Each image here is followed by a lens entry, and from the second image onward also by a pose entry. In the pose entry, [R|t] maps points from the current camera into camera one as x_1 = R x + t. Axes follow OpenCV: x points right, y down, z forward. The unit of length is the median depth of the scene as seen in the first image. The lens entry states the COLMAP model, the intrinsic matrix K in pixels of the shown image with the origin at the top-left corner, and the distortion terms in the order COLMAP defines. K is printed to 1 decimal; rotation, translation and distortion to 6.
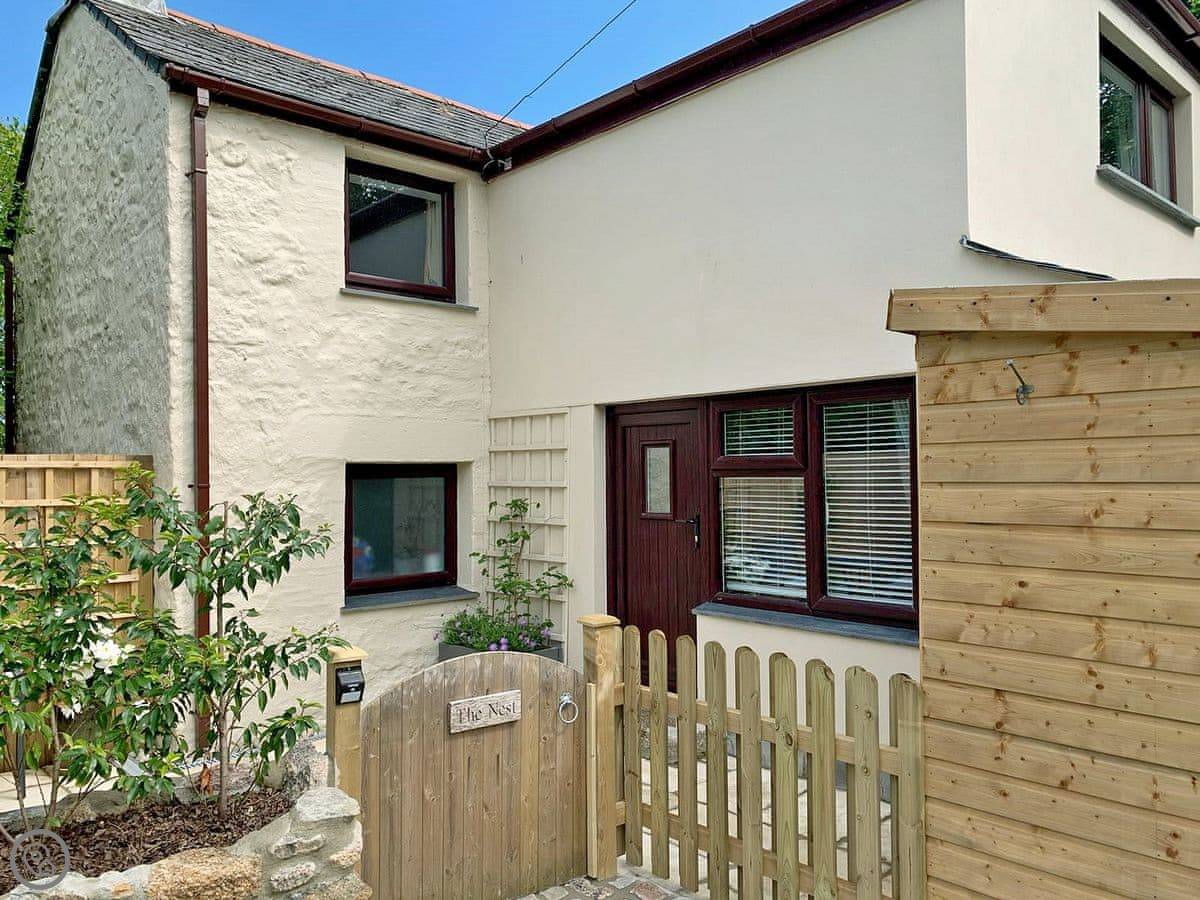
lens RADIAL K [[939.6, 0, 601.3], [0, 939.6, 452.5], [0, 0, 1]] dist [-0.000639, 0.010750]
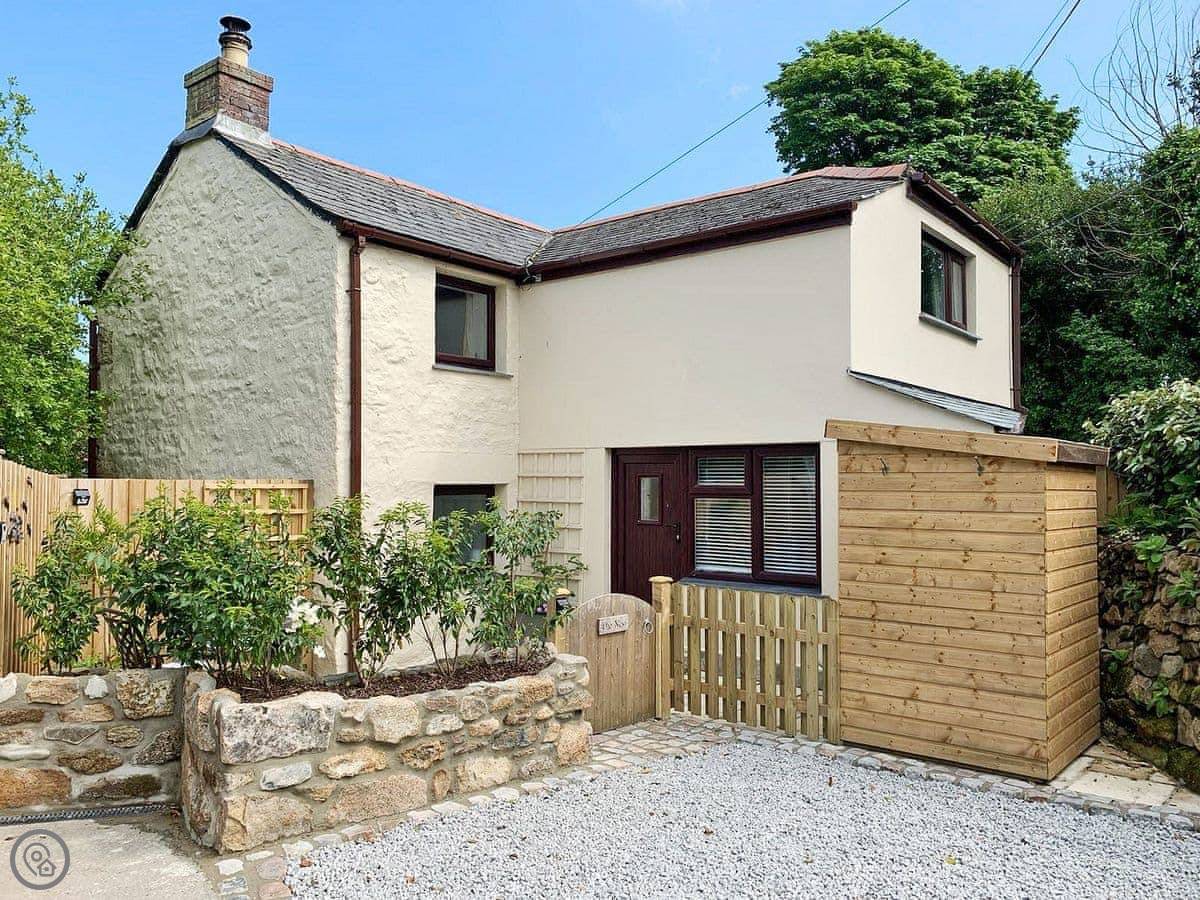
lens RADIAL K [[939.6, 0, 597.6], [0, 939.6, 449.8], [0, 0, 1]] dist [-0.000639, 0.010750]
pose [[0.988409, 0.016858, 0.150873, -0.272778], [-0.015451, 0.999826, -0.010497, -0.036084], [-0.151024, 0.008045, 0.988497, -0.535371]]
